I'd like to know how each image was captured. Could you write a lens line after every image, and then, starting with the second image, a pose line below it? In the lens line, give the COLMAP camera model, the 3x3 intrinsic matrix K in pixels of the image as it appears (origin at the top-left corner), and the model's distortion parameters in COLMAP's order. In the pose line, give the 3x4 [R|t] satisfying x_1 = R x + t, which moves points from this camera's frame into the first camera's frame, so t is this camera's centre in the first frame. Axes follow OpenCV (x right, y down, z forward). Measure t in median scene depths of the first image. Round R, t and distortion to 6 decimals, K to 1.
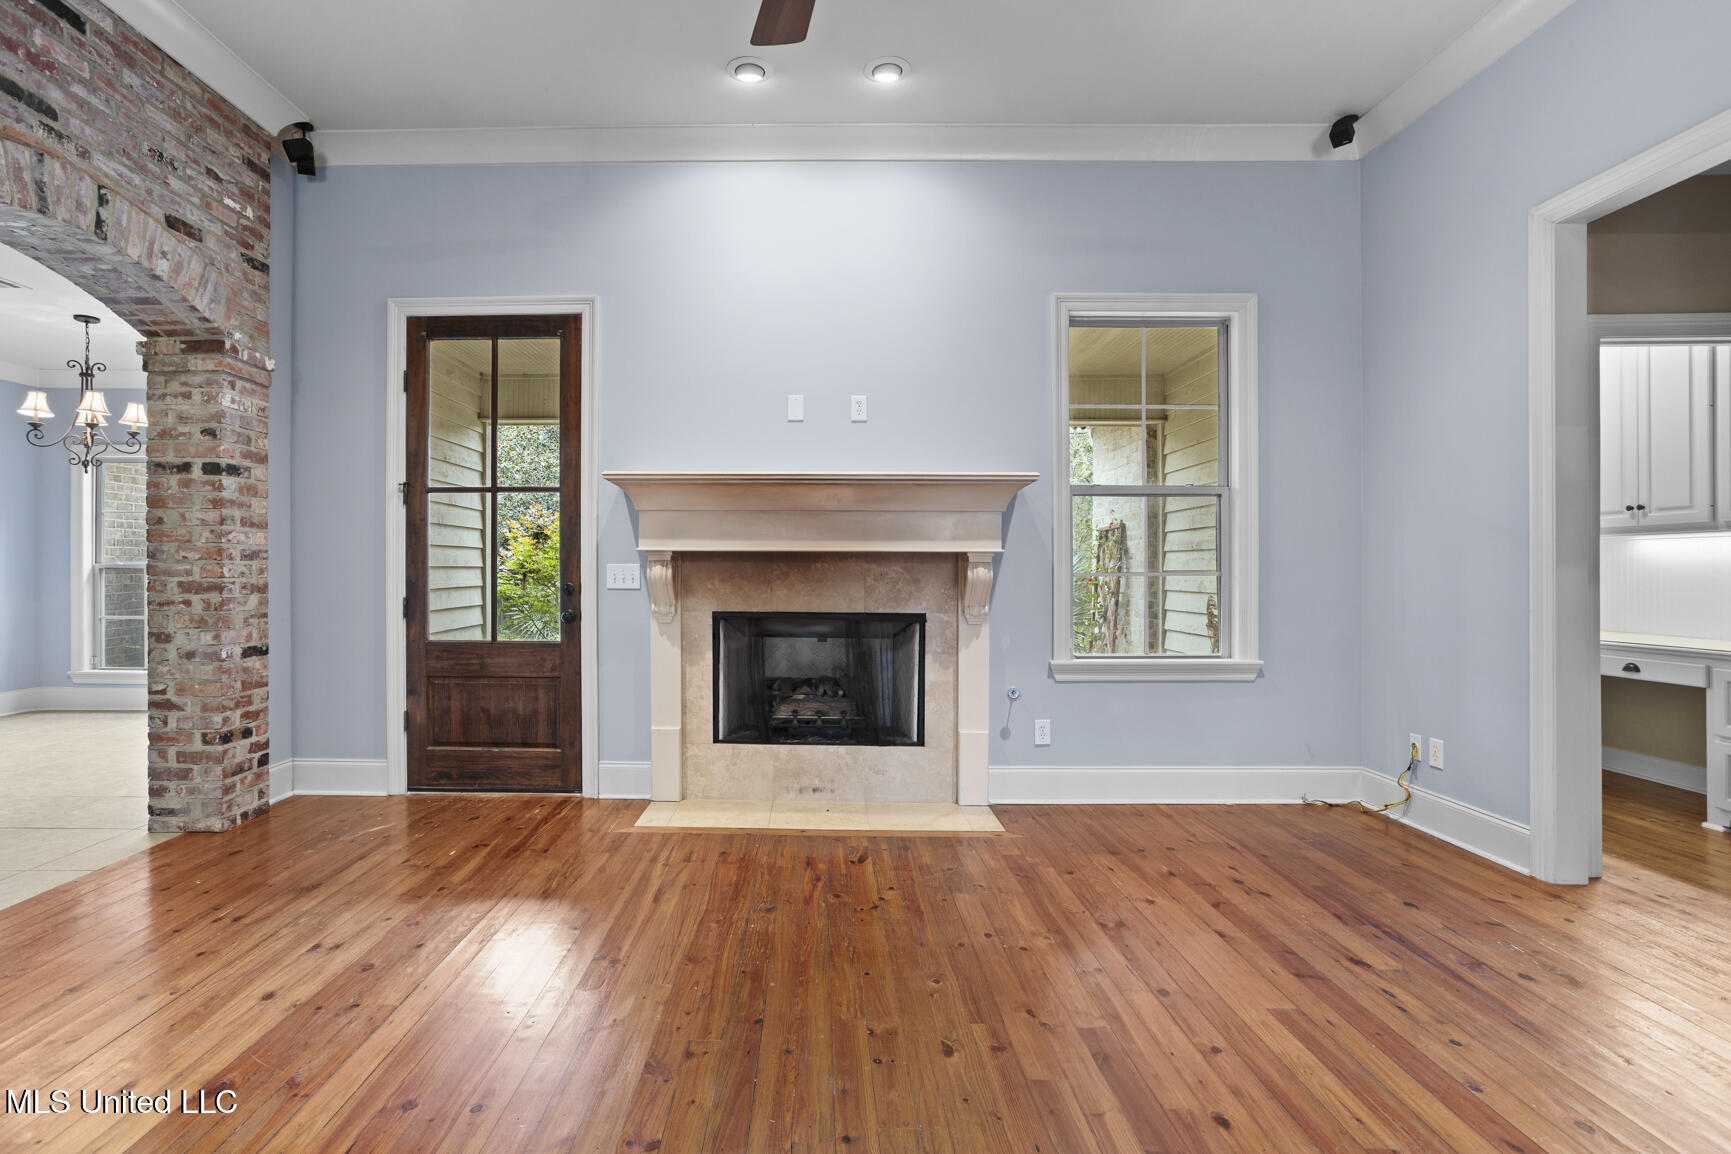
lens RADIAL K [[858.8, 0, 829.3], [0, 858.8, 571.2], [0, 0, 1]] dist [-0.052166, 0.032339]
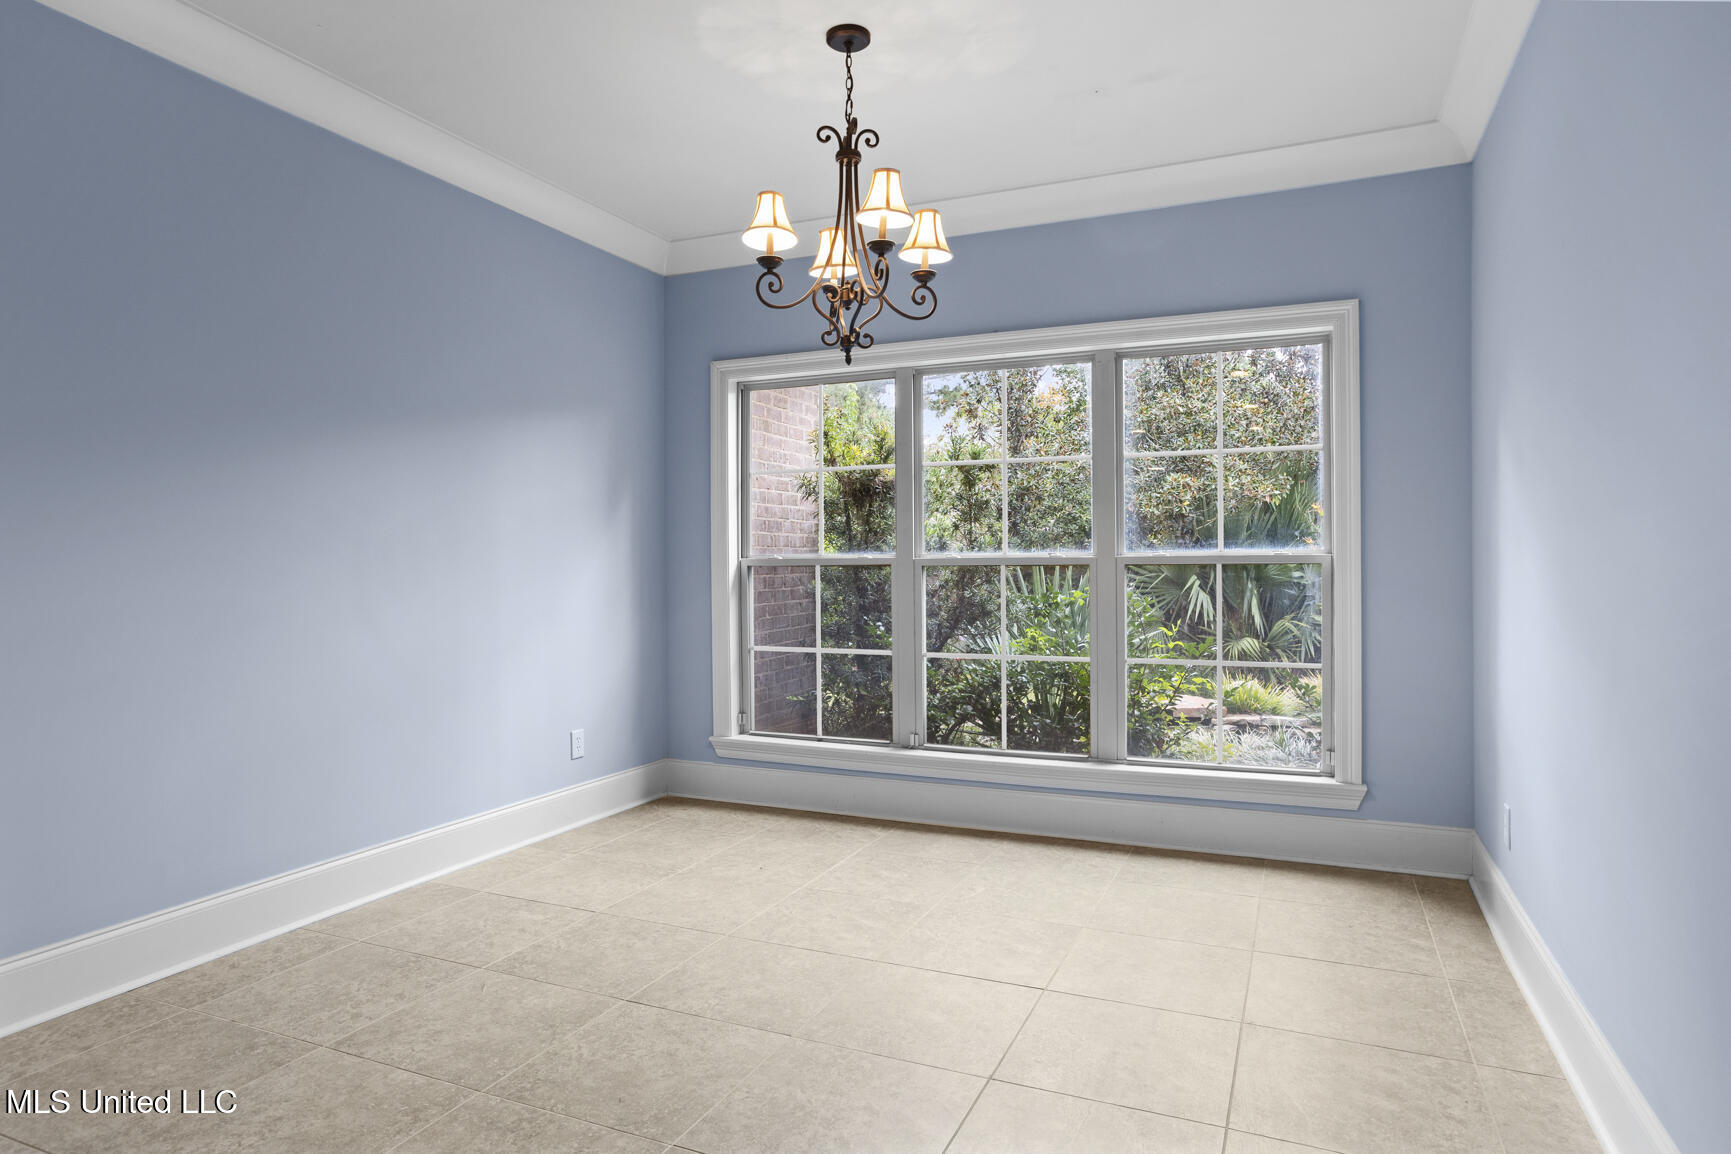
lens RADIAL K [[1033.5, 0, 863.8], [0, 1033.5, 567.9], [0, 0, 1]] dist [-0.000745, 0.002112]
pose [[0.911931, -0.009391, -0.410237, -0.896757], [0.008638, 0.999956, -0.003689, 0.002969], [0.410254, -0.000180, 0.911971, 0.662183]]
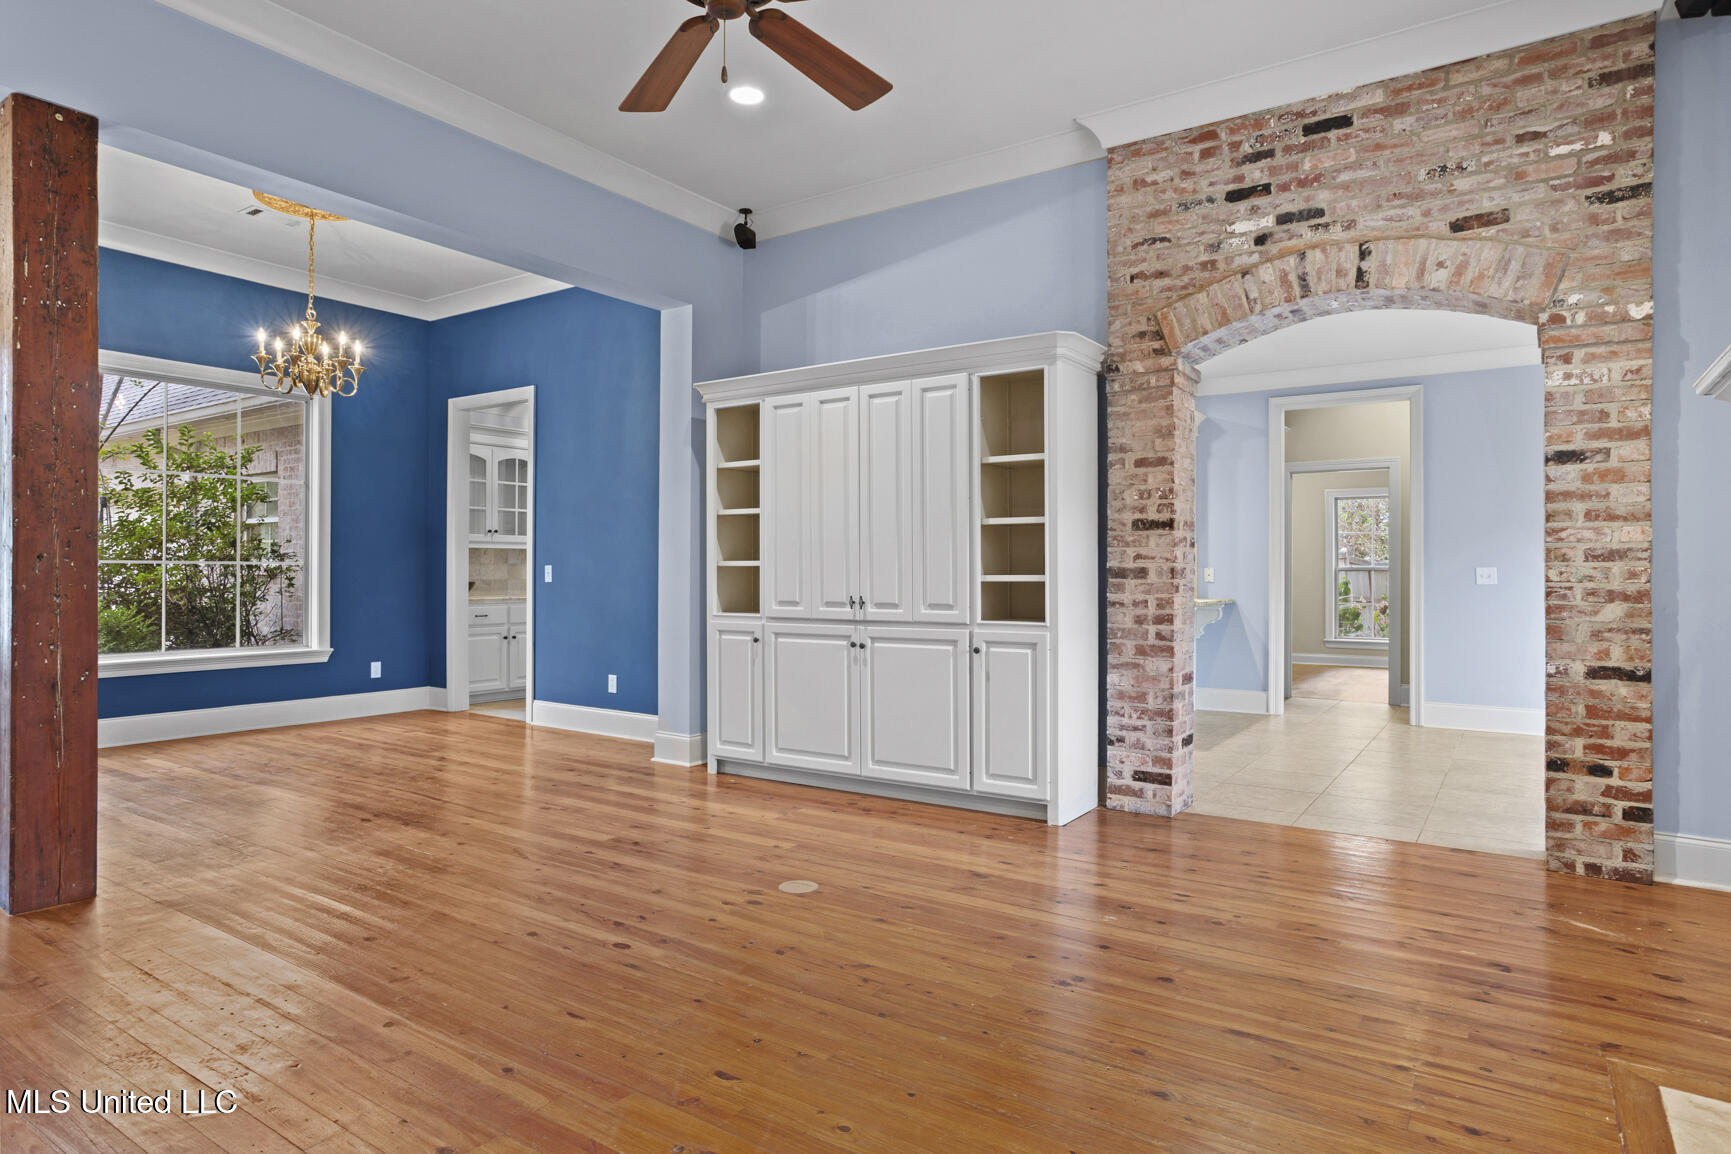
lens RADIAL K [[1033.5, 0, 863.8], [0, 1033.5, 567.9], [0, 0, 1]] dist [-0.000745, 0.002112]
pose [[-0.578036, -0.004023, -0.816001, 0.558085], [-0.006037, 0.999982, -0.000653, -0.001625], [0.815989, 0.004548, -0.578050, 1.005347]]
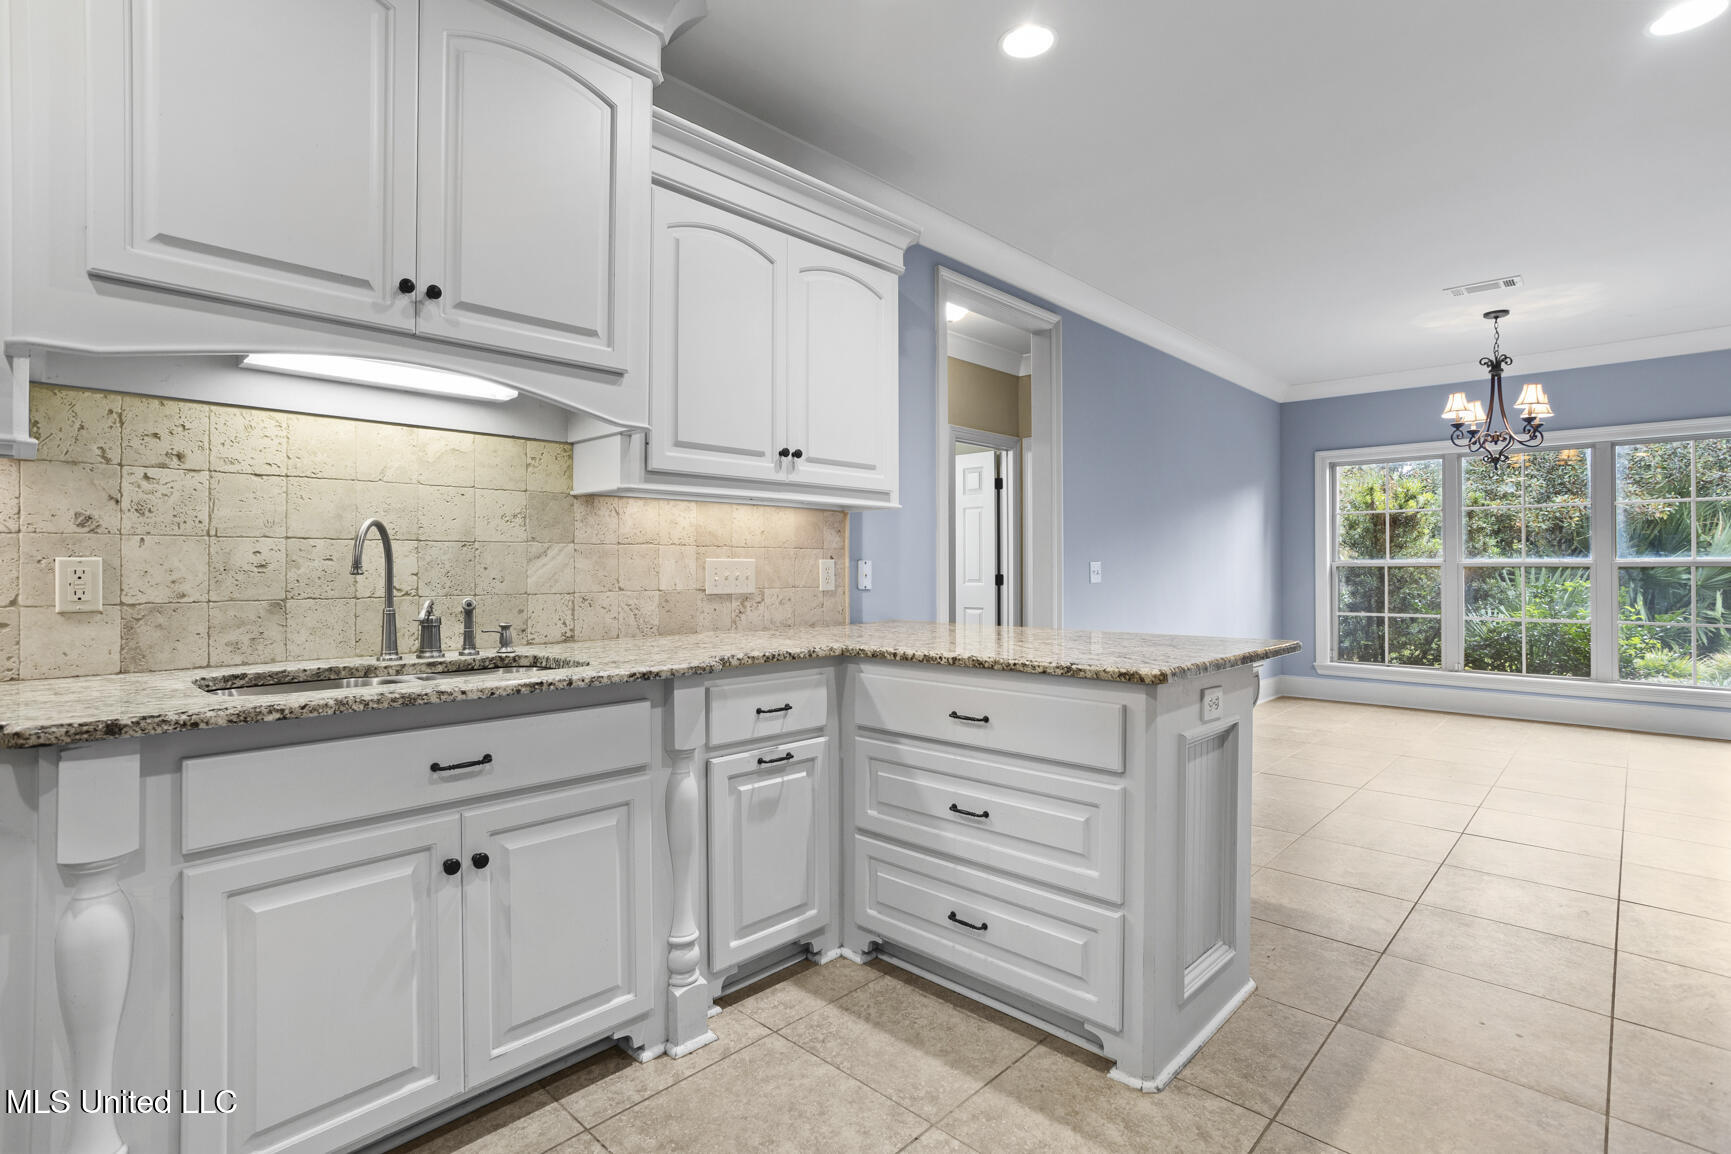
lens RADIAL K [[858.8, 0, 829.3], [0, 858.8, 571.2], [0, 0, 1]] dist [-0.052166, 0.032339]
pose [[0.709146, -0.002360, -0.705058, -1.042920], [0.000706, 0.999996, -0.002637, 0.009144], [0.705062, 0.001373, 0.709145, -0.360617]]
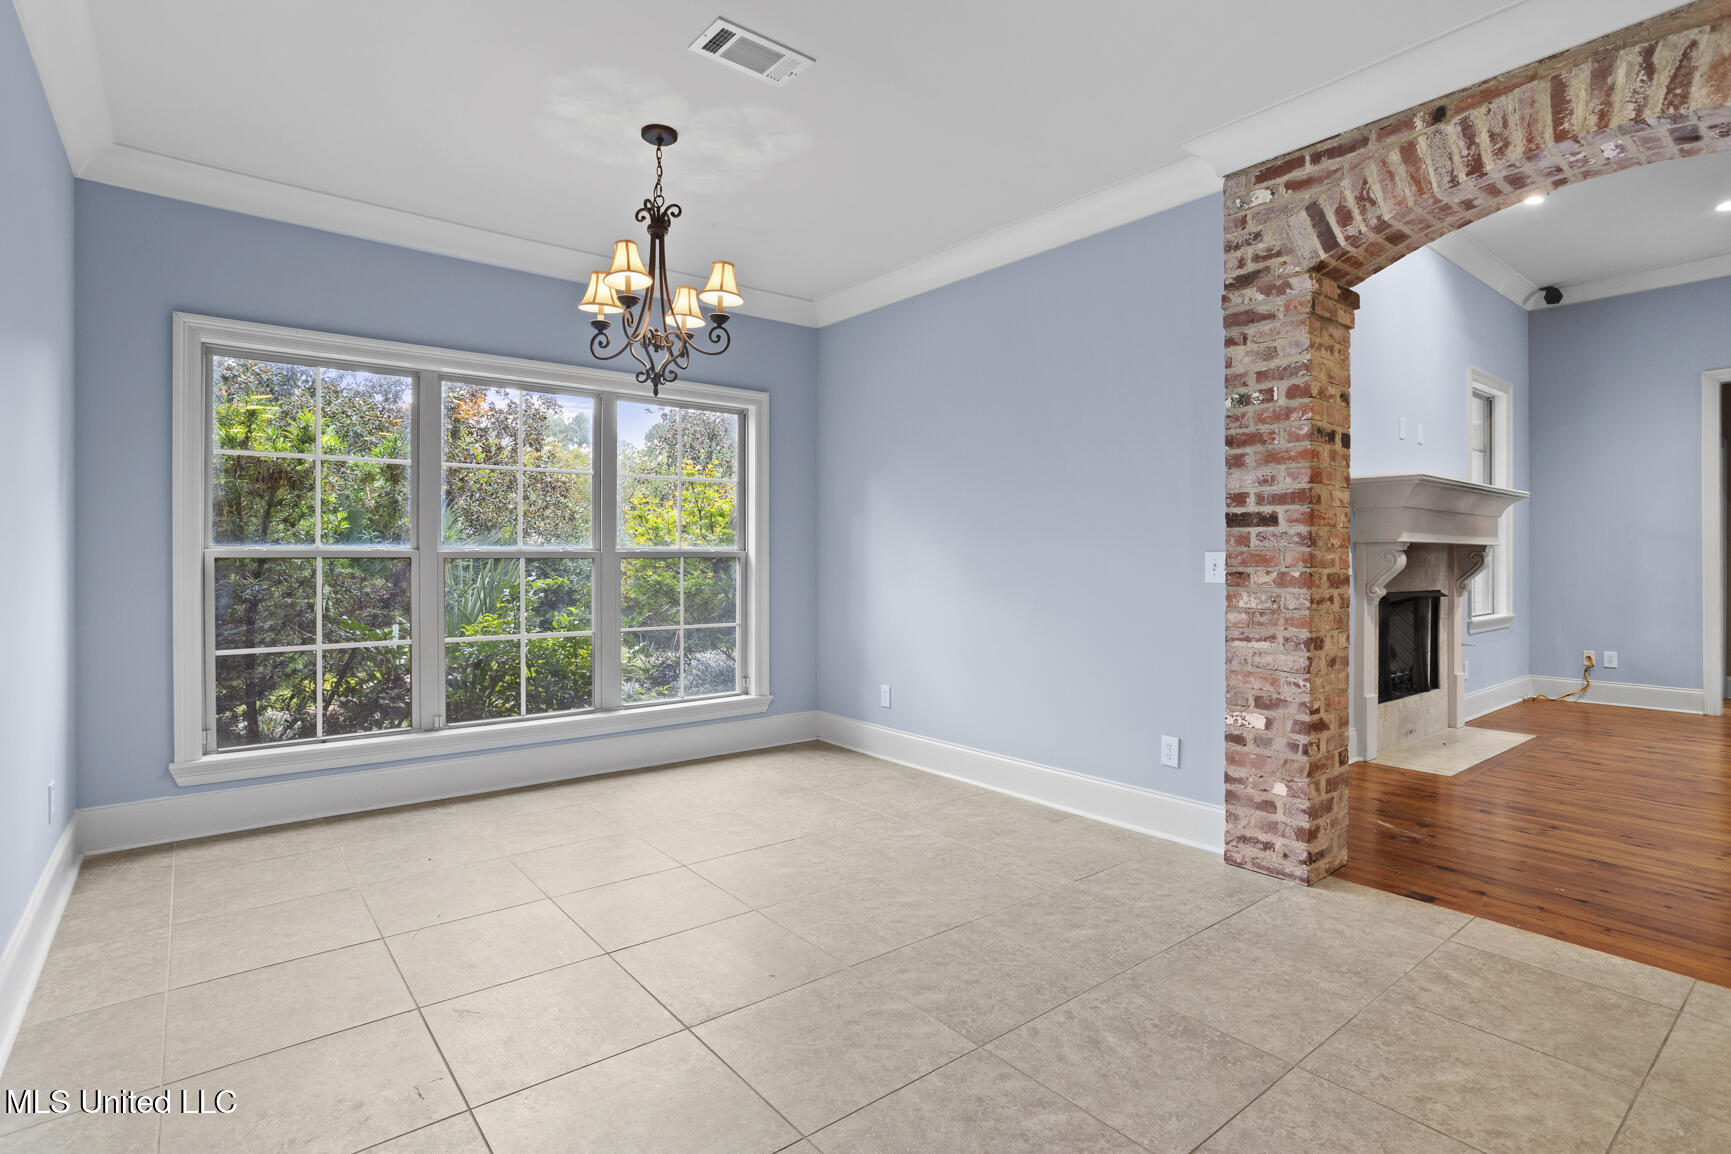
lens RADIAL K [[837.5, 0, 873.3], [0, 837.5, 565.6], [0, 0, 1]] dist [-0.051185, 0.027714]
pose [[0.774567, -0.007946, 0.632442, -1.593671], [0.002358, 0.999950, 0.009676, -0.005052], [-0.632488, -0.006004, 0.774547, 0.642306]]
